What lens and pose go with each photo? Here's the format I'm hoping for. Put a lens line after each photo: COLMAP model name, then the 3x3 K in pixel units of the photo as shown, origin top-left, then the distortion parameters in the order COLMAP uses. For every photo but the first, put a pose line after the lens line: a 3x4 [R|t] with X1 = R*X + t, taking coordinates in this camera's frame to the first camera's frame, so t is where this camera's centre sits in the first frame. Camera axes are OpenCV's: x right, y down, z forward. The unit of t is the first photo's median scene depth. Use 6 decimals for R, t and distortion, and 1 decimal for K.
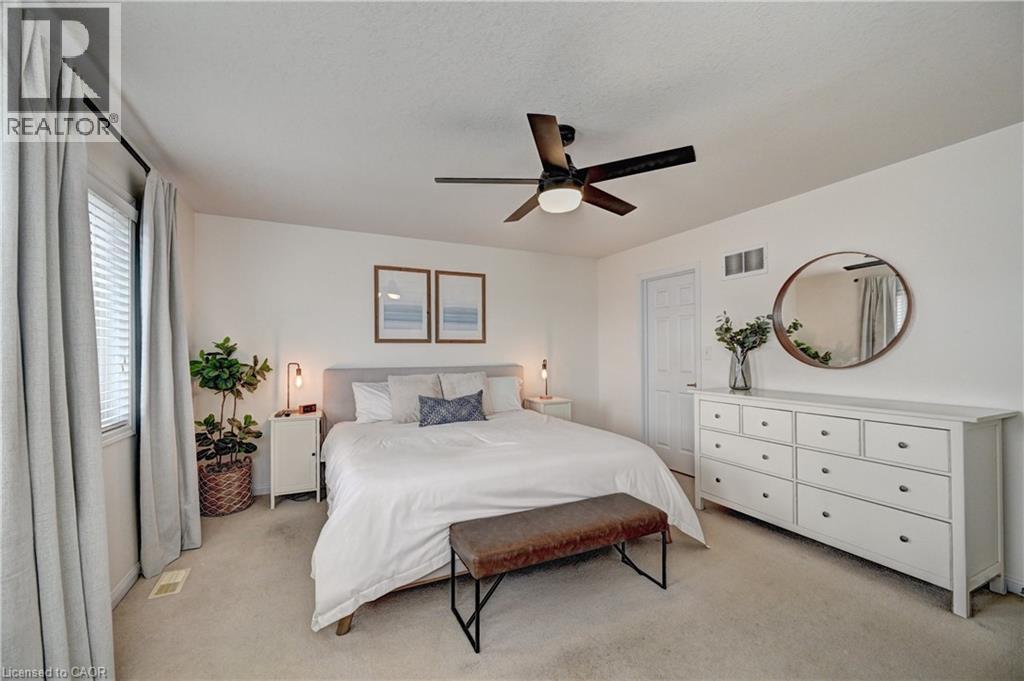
lens RADIAL K [[399.9, 0, 493.8], [0, 399.9, 345.2], [0, 0, 1]] dist [-0.000313, -0.000013]
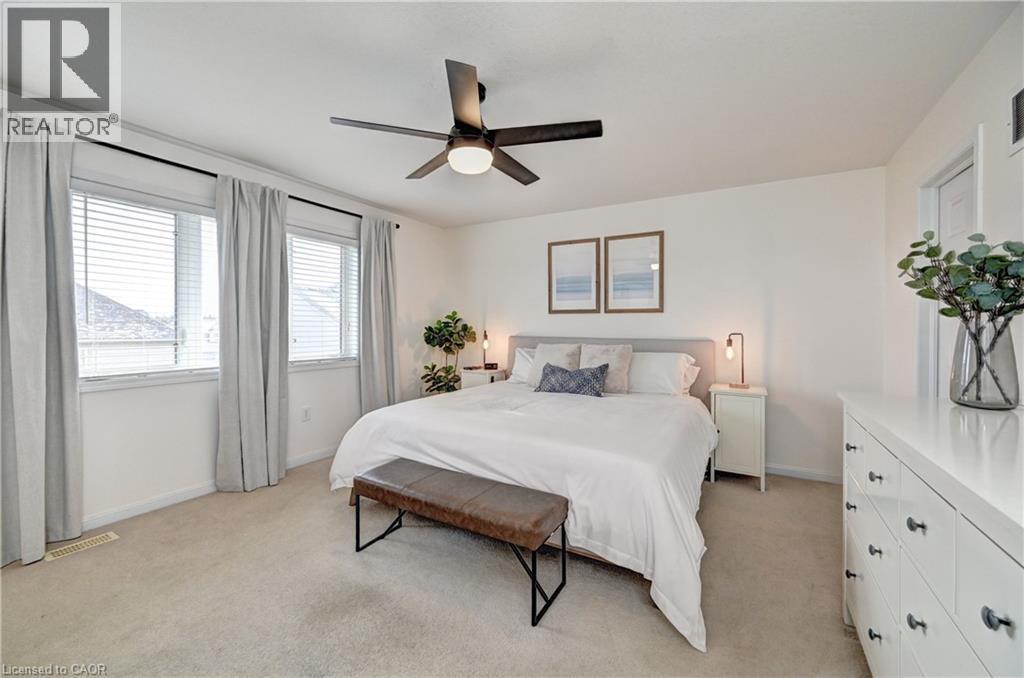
lens RADIAL K [[411.5, 0, 512.8], [0, 411.5, 317.0], [0, 0, 1]] dist [-0.000058, -0.000280]
pose [[0.585322, -0.004597, -0.810788, 0.559101], [0.007431, 0.999972, -0.000305, 0.003009], [0.810767, -0.005847, 0.585340, 0.259215]]
